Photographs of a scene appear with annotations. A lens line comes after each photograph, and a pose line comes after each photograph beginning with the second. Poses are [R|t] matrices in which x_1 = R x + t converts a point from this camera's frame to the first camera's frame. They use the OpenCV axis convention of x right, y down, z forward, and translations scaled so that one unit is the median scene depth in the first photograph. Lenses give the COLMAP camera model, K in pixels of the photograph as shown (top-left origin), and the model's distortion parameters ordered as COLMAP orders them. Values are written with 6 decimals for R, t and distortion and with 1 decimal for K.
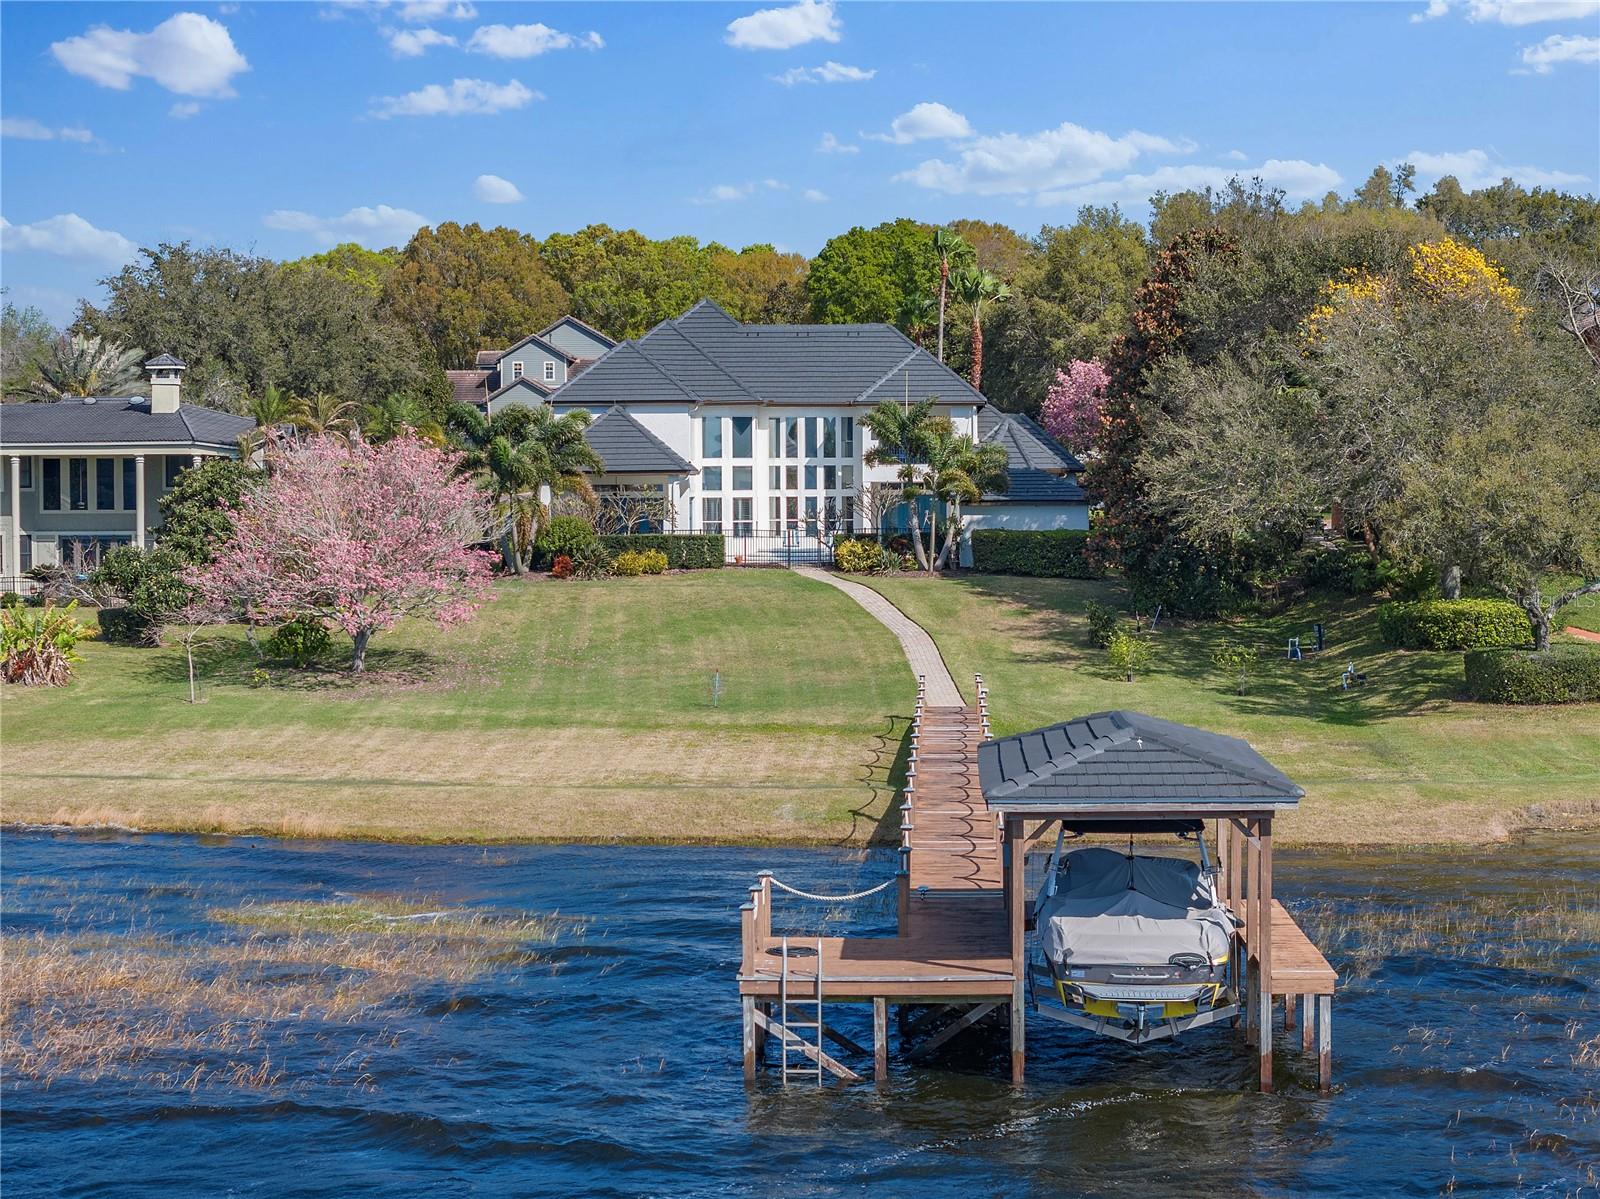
lens RADIAL K [[3256.4, 0, 800.0], [0, 3256.4, 599.5], [0, 0, 1]] dist [-0.076697, 0.149648]
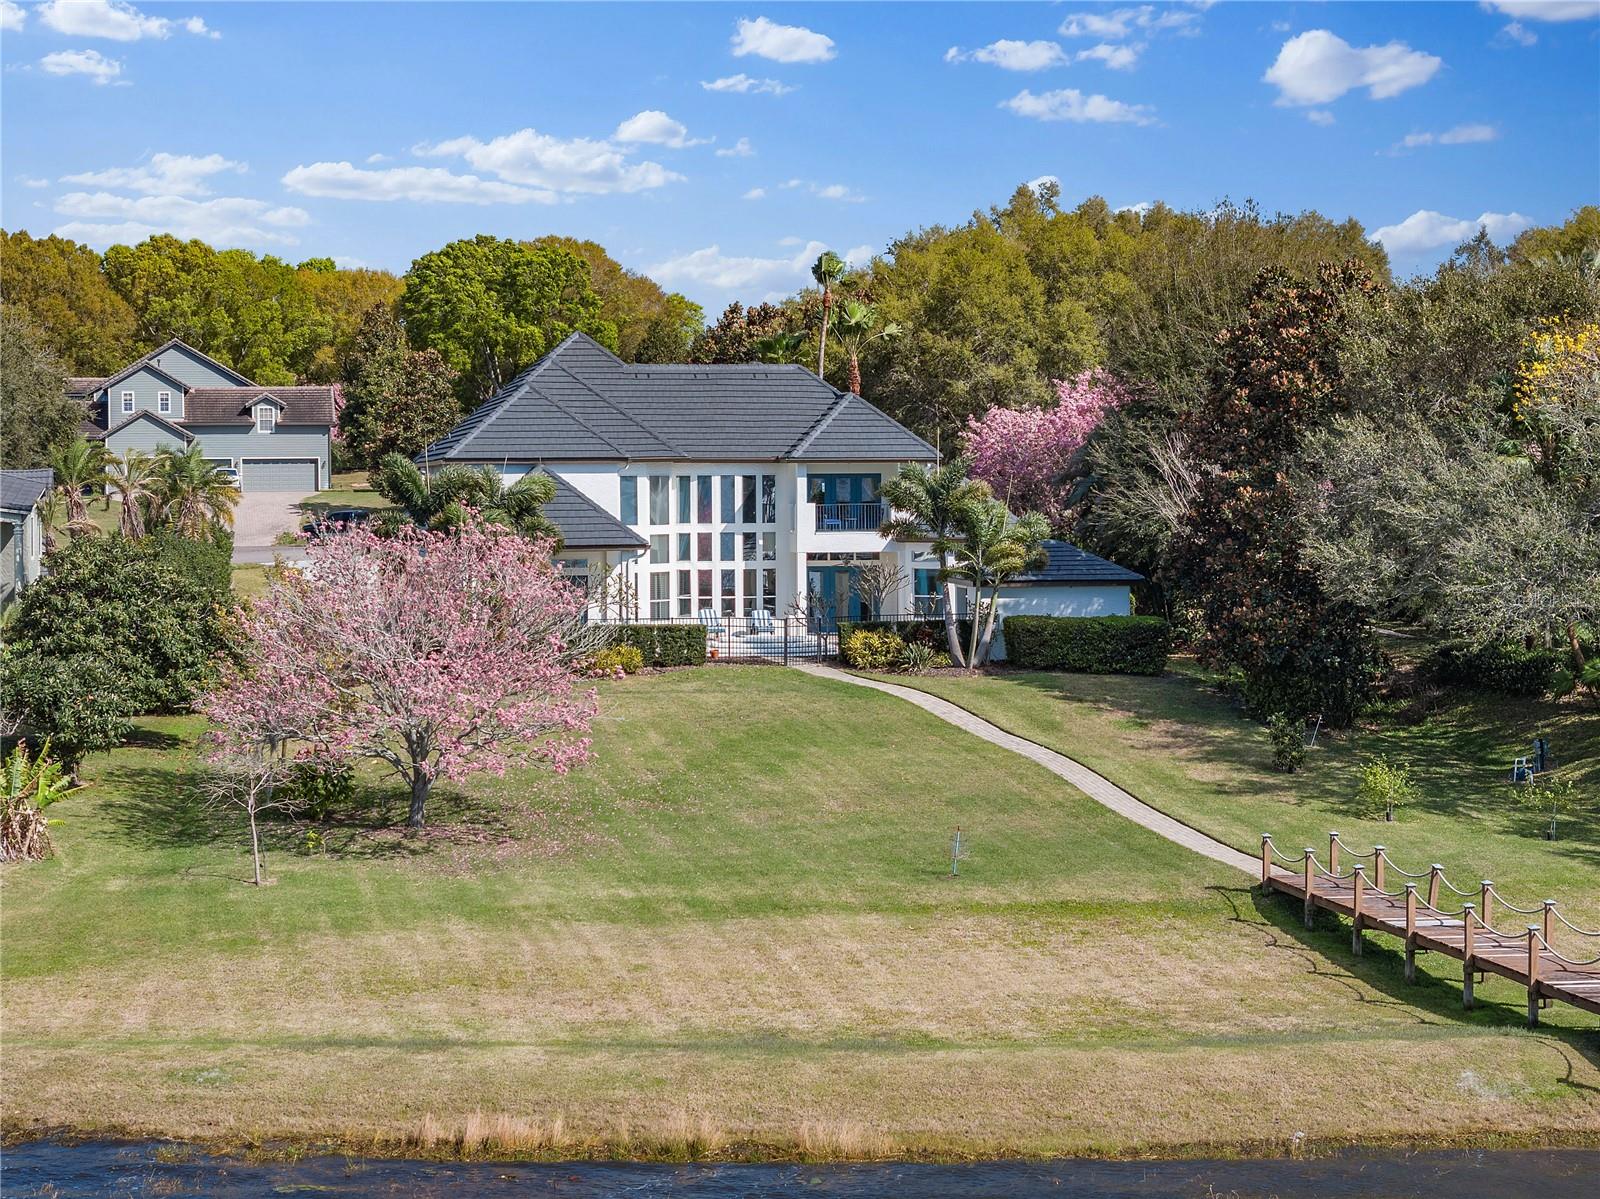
lens RADIAL K [[3256.4, 0, 800.0], [0, 3256.4, 599.5], [0, 0, 1]] dist [-0.076697, 0.149648]
pose [[0.977740, -0.007991, 0.209666, -0.162071], [0.008690, 0.999959, -0.002415, -0.022581], [-0.209638, 0.004183, 0.977770, 0.180029]]
